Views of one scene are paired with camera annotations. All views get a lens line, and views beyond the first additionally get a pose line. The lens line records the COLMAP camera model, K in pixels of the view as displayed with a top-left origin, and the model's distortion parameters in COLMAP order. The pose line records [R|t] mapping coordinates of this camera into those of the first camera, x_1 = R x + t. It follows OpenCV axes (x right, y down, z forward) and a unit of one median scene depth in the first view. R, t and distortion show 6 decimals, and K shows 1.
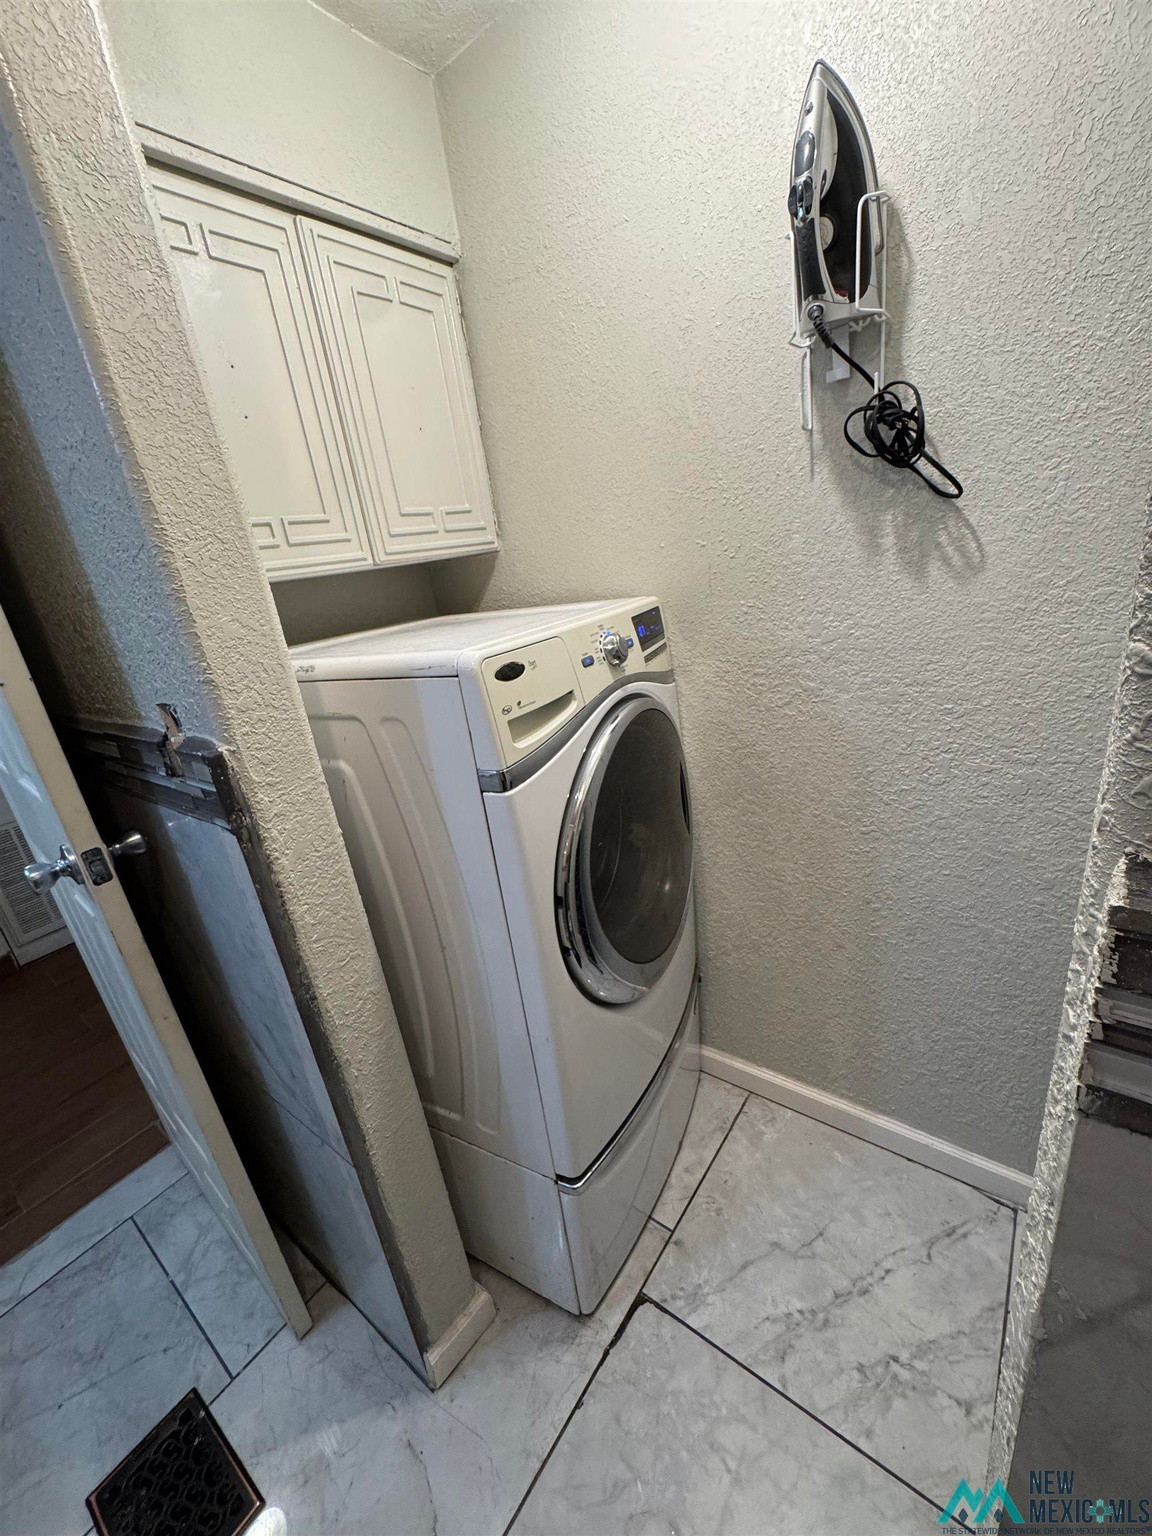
lens RADIAL K [[614.2, 0, 578.4], [0, 614.2, 768.0], [0, 0, 1]] dist [-0.002752, 0.000364]
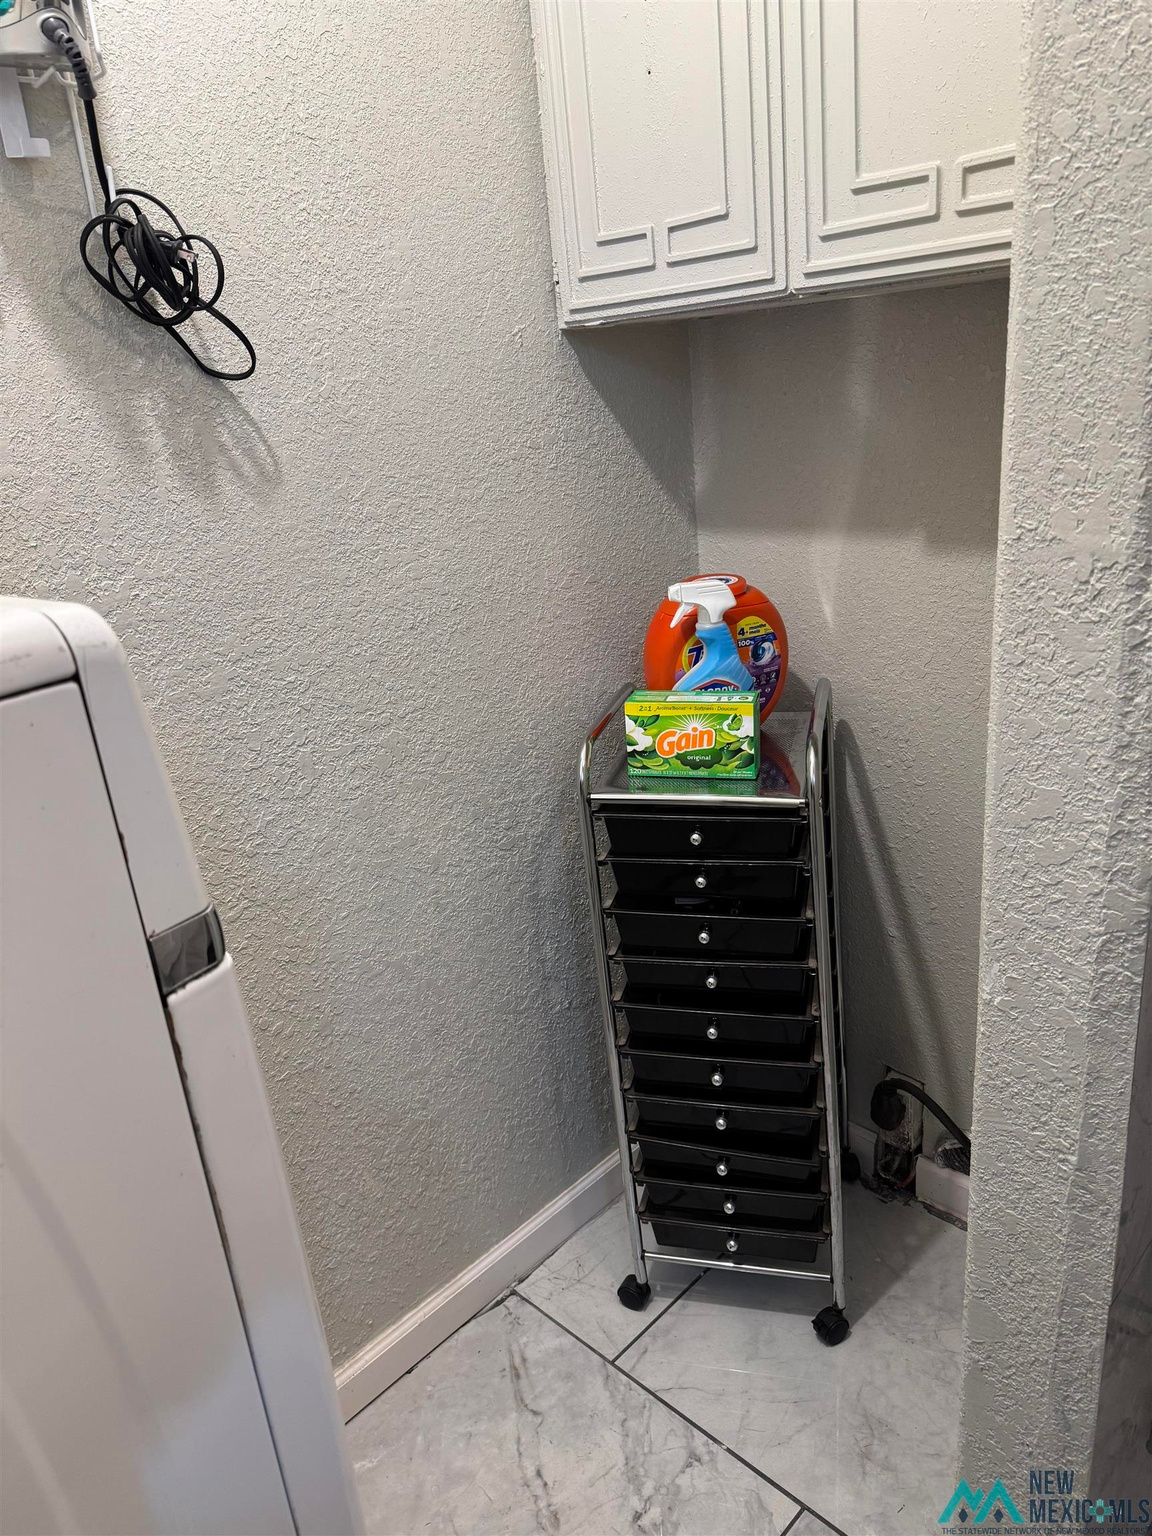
lens RADIAL K [[1120.9, 0, 576.0], [0, 1120.9, 768.0], [0, 0, 1]] dist [-0.009053, -0.003605]
pose [[0.119997, -0.219408, 0.968226, -0.601030], [0.380867, 0.910822, 0.159197, -0.089237], [-0.916810, 0.349662, 0.192861, 0.514314]]
